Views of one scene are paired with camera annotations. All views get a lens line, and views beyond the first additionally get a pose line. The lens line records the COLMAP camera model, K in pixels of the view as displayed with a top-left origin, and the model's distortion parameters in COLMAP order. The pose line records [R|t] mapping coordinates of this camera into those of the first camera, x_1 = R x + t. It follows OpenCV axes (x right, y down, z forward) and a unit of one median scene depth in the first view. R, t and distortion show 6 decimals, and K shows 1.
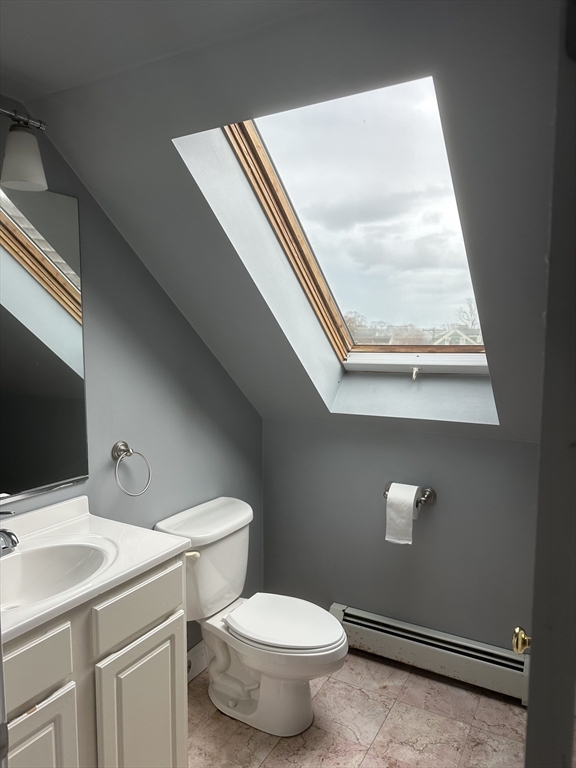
lens RADIAL K [[542.0, 0, 290.6], [0, 542.0, 379.0], [0, 0, 1]] dist [0.020750, -0.059320]
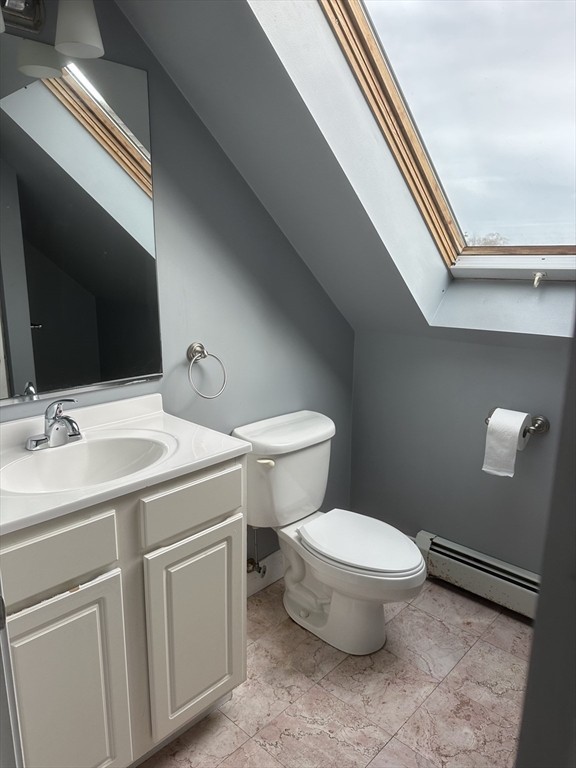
lens RADIAL K [[542.0, 0, 287.4], [0, 542.0, 386.9], [0, 0, 1]] dist [0.020750, -0.059320]
pose [[0.969311, 0.062132, -0.237859, 0.073379], [-0.027409, 0.988816, 0.146597, 0.044533], [0.244307, -0.135579, 0.960173, 0.095014]]
